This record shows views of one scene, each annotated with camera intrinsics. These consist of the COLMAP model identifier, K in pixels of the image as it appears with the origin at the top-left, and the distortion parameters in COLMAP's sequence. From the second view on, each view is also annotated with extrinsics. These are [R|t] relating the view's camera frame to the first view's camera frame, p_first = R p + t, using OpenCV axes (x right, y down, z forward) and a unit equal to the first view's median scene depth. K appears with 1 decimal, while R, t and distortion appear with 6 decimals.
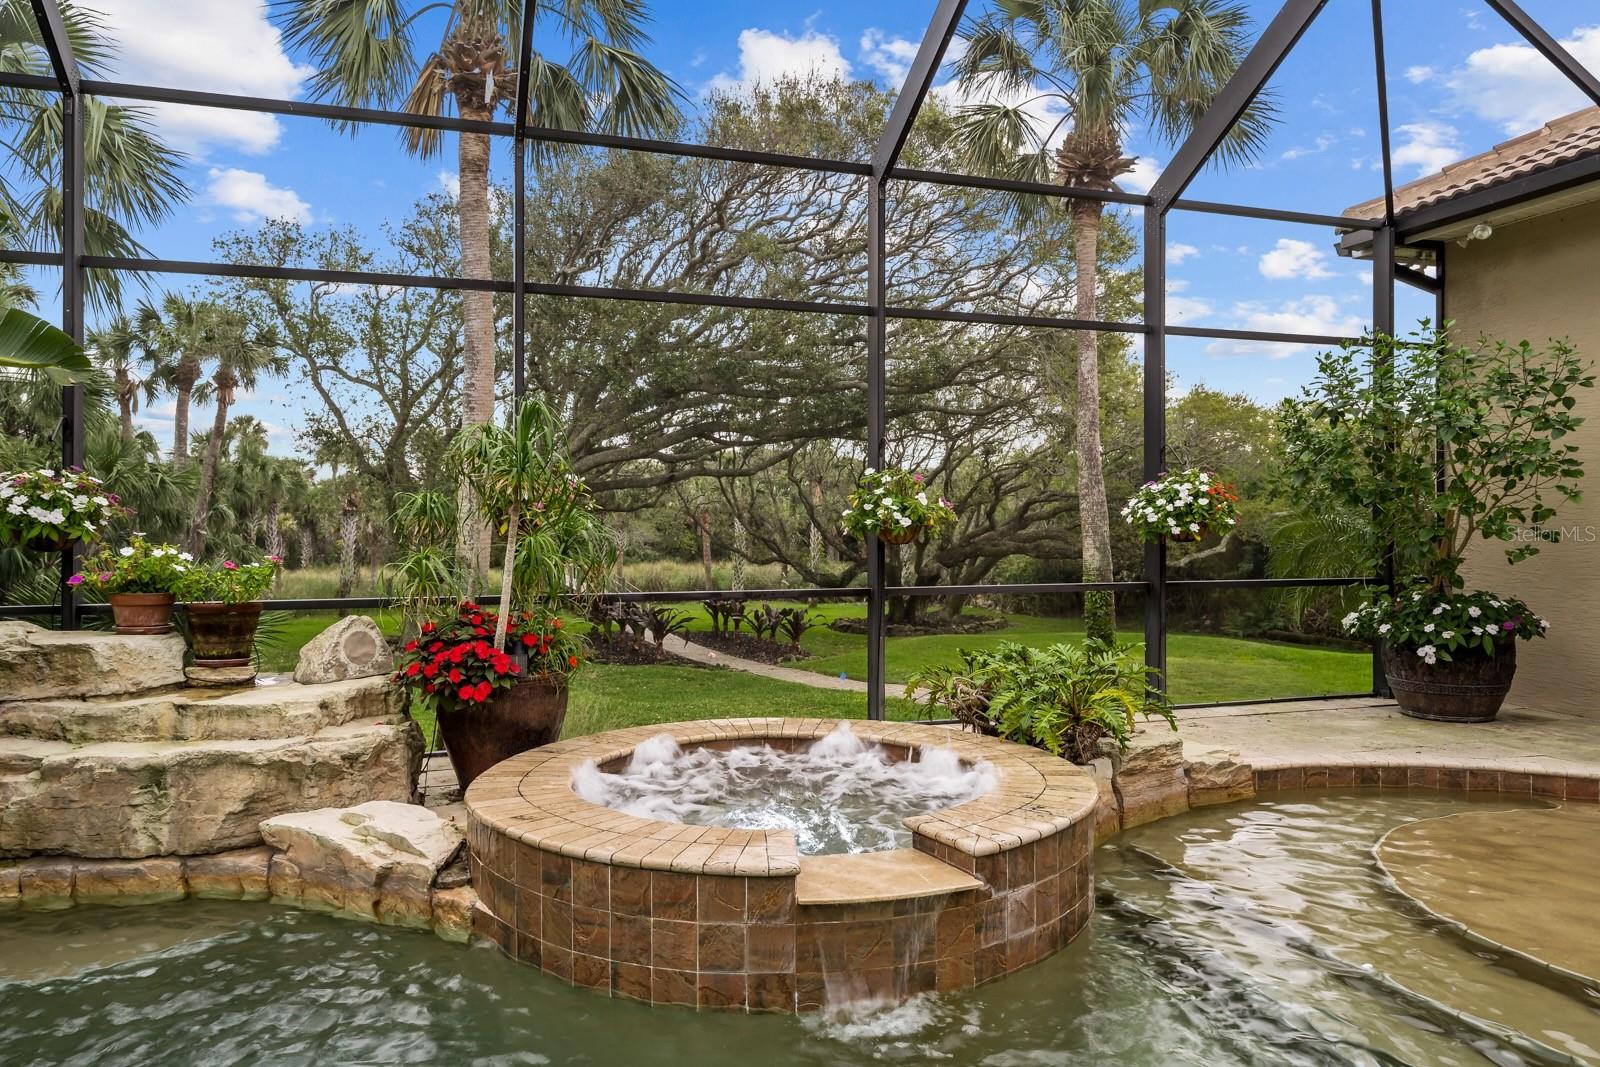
lens RADIAL K [[1079.7, 0, 806.6], [0, 1079.7, 527.0], [0, 0, 1]] dist [0.002557, -0.002038]
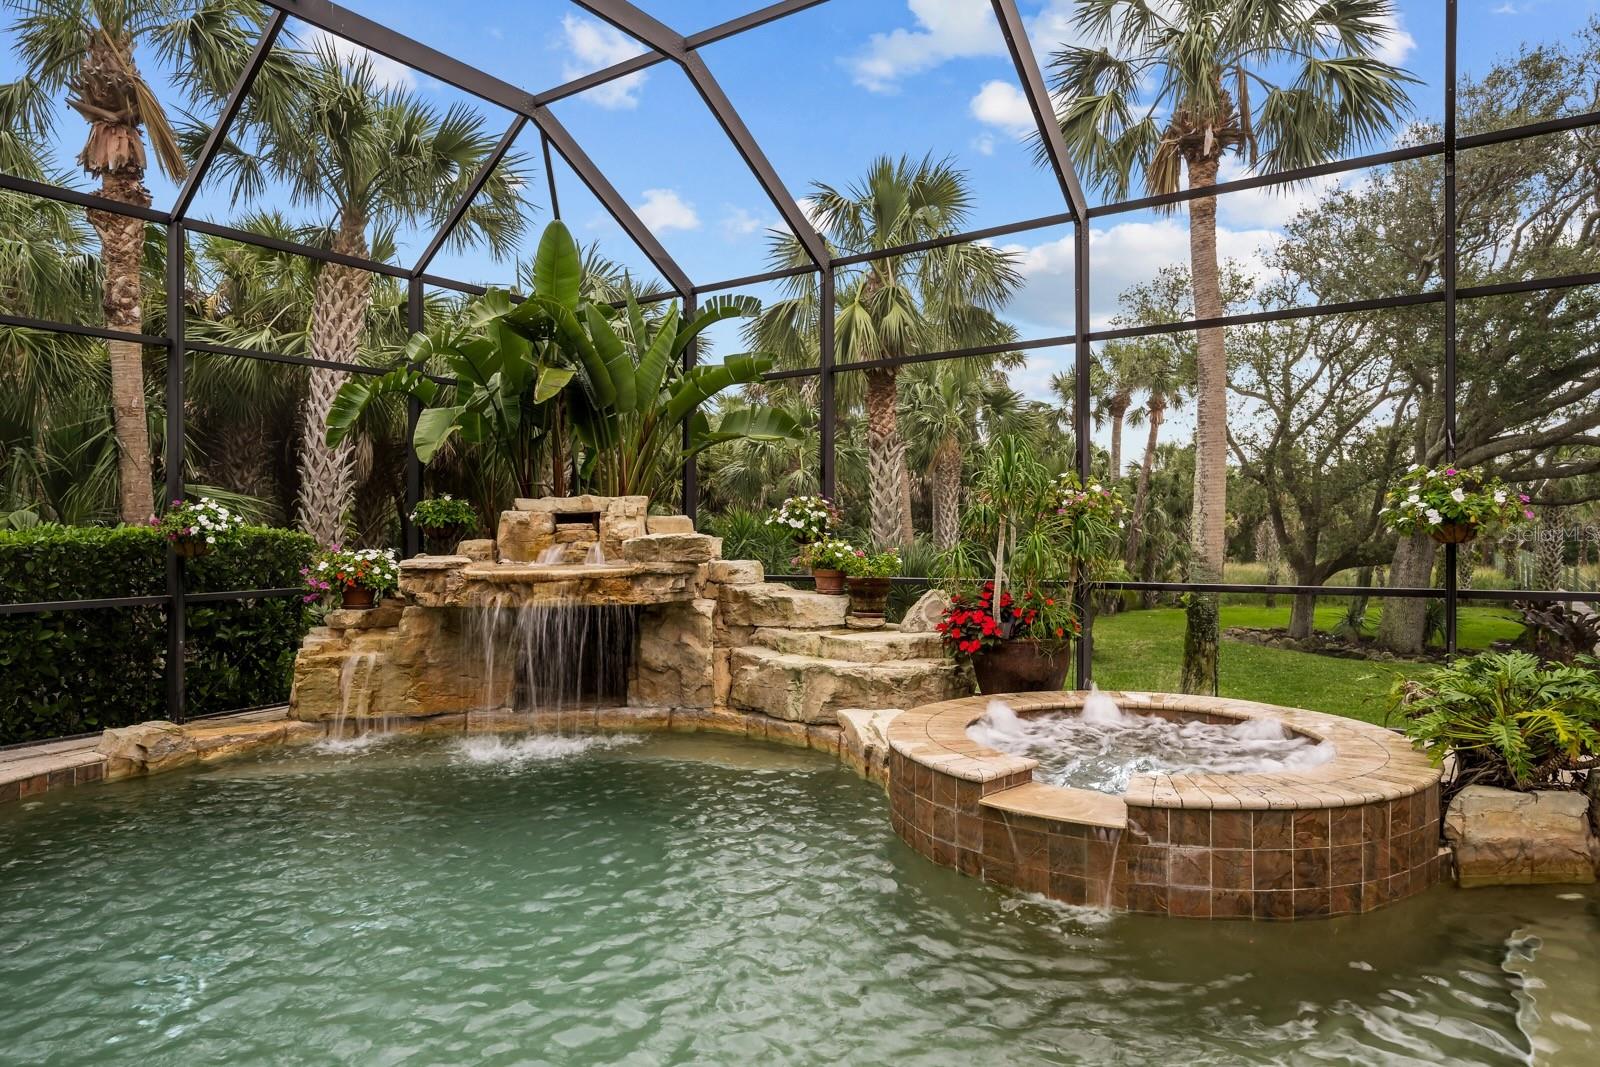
lens RADIAL K [[986.2, 0, 800.0], [0, 986.2, 533.5], [0, 0, 1]] dist [-0.000420, -0.000620]
pose [[0.616712, -0.001411, -0.787187, 0.553677], [0.008776, 0.999949, 0.005082, -0.002616], [0.787140, -0.010042, 0.616693, 0.030762]]
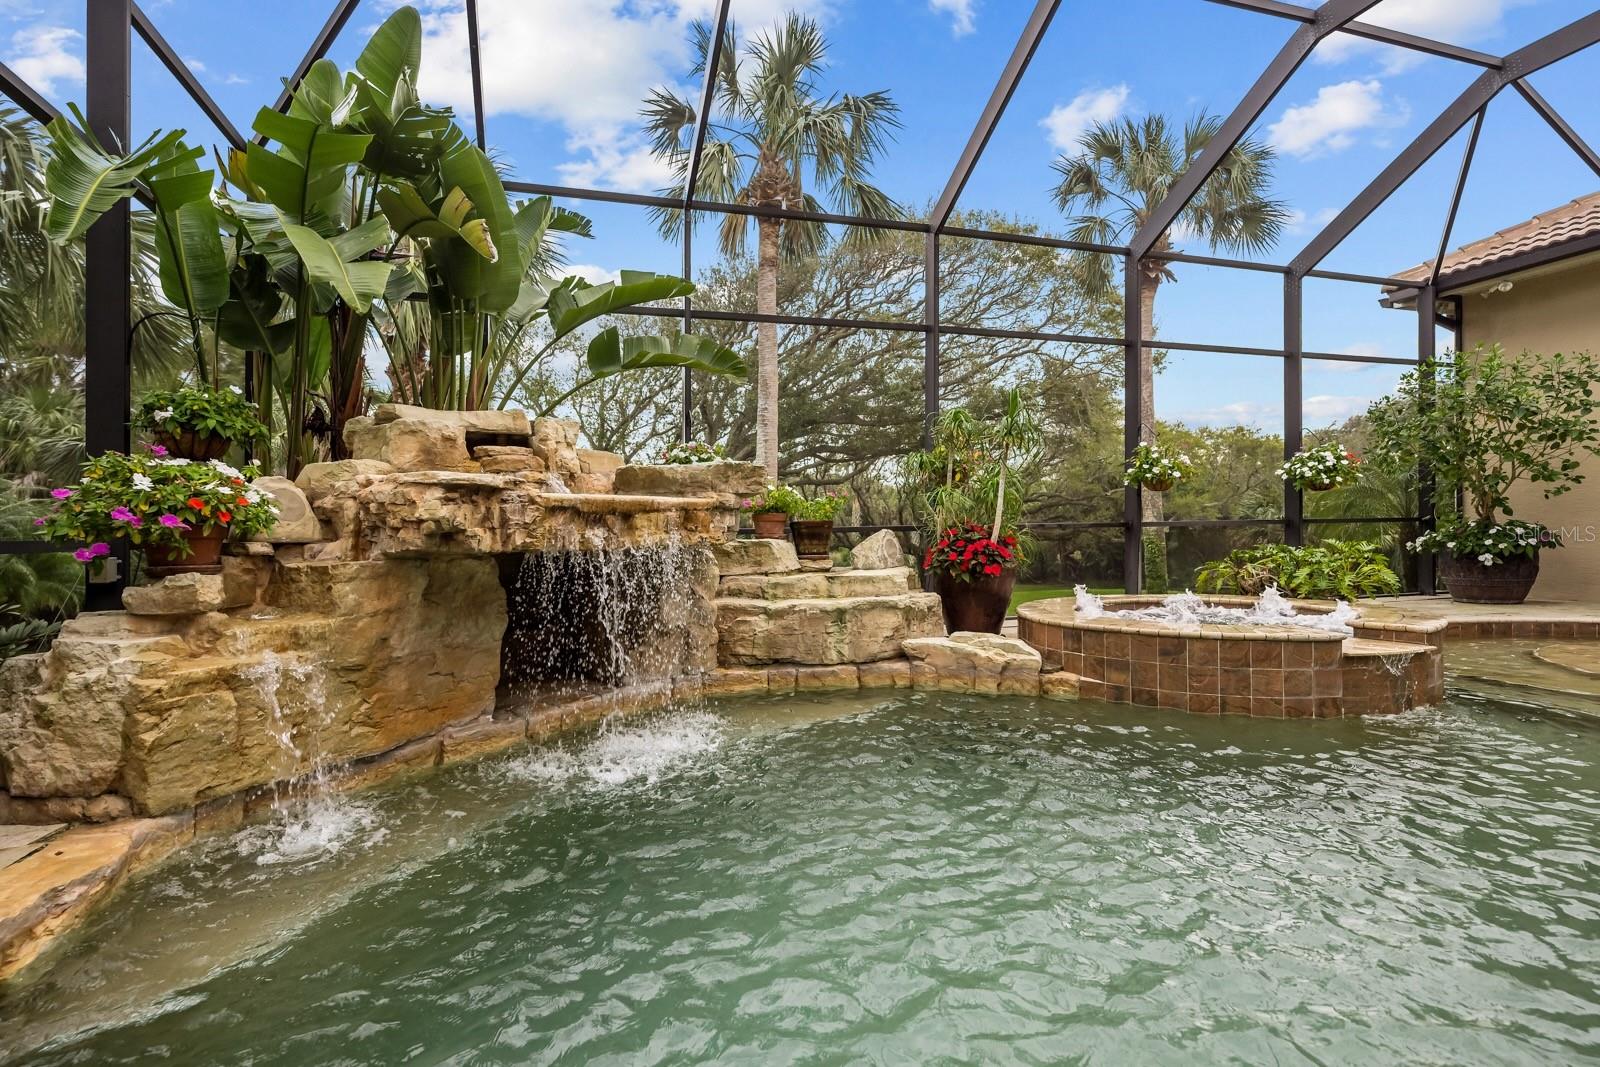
lens RADIAL K [[771.4, 0, 800.0], [0, 771.4, 533.5], [0, 0, 1]] dist [-0.002669, -0.000137]
pose [[0.999824, -0.016282, -0.009275, -0.563742], [0.016309, 0.999863, 0.002879, 0.087509], [0.009227, -0.003030, 0.999953, -0.156819]]
